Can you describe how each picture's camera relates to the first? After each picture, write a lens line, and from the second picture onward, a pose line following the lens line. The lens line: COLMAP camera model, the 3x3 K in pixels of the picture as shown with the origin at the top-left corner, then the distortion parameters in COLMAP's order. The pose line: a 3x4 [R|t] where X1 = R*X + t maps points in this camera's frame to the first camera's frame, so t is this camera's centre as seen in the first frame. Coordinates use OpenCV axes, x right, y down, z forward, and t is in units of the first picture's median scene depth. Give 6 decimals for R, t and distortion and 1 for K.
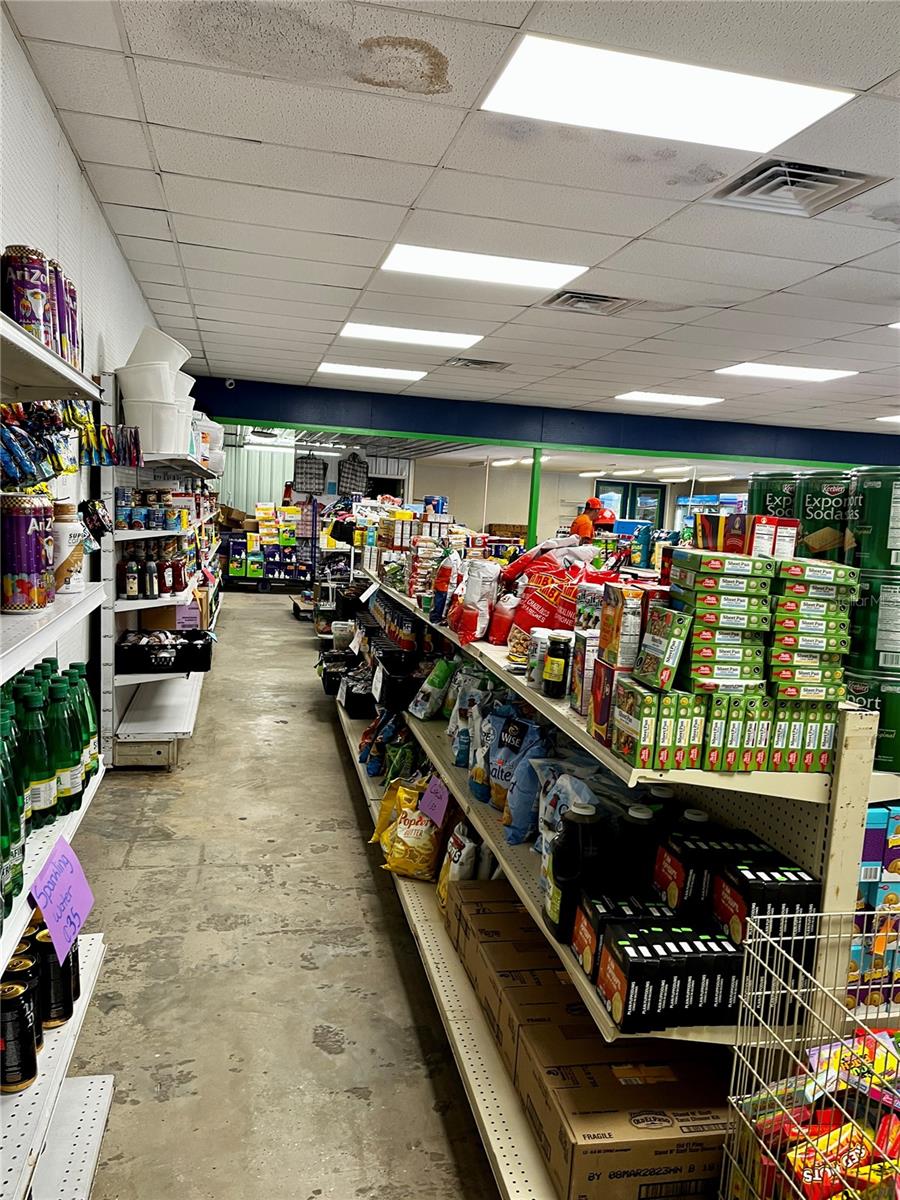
lens RADIAL K [[900.7, 0, 450.6], [0, 900.7, 605.1], [0, 0, 1]] dist [0.043394, -0.070484]
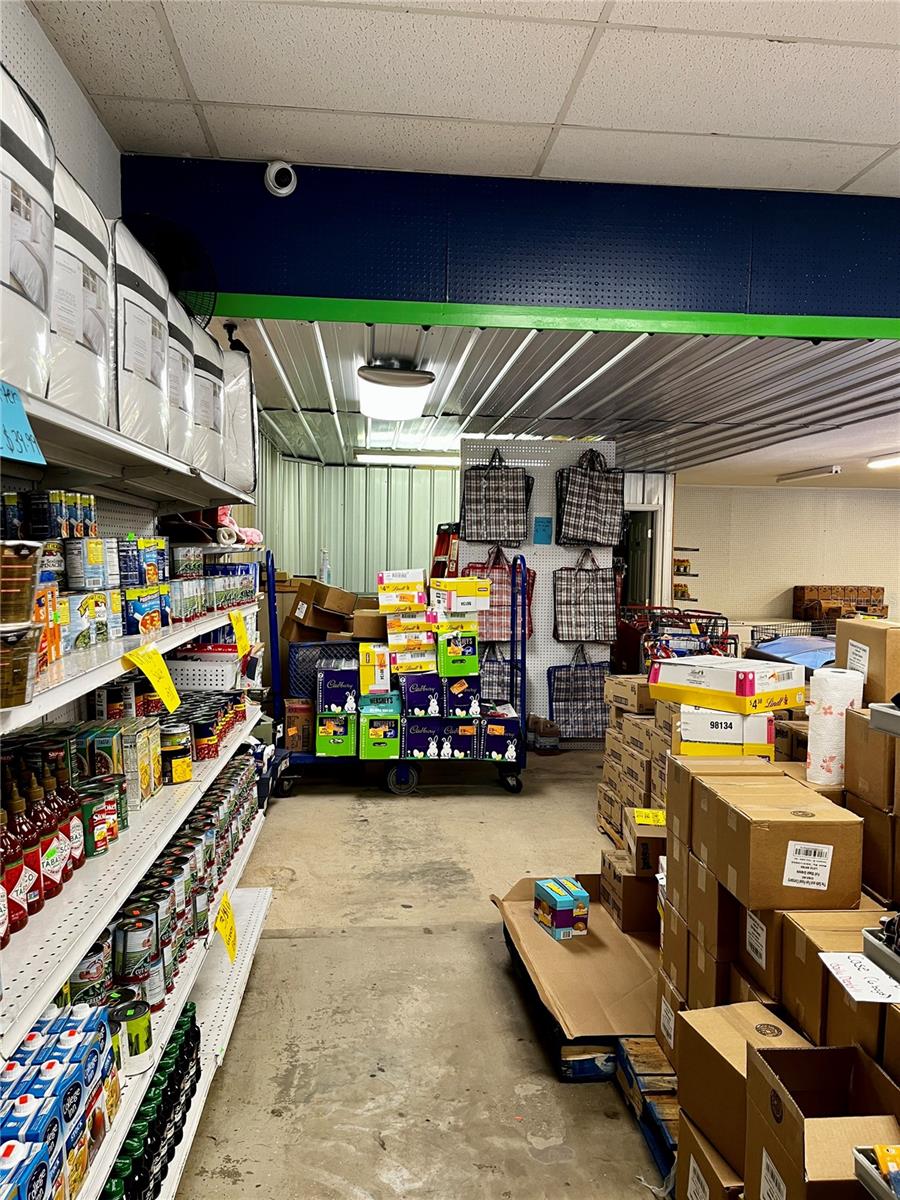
lens RADIAL K [[900.7, 0, 450.2], [0, 900.7, 598.7], [0, 0, 1]] dist [0.043394, -0.070484]
pose [[0.989435, -0.032965, -0.141183, -0.126570], [0.024024, 0.997624, -0.064570, -0.074167], [0.142976, 0.060496, 0.987876, 0.602352]]
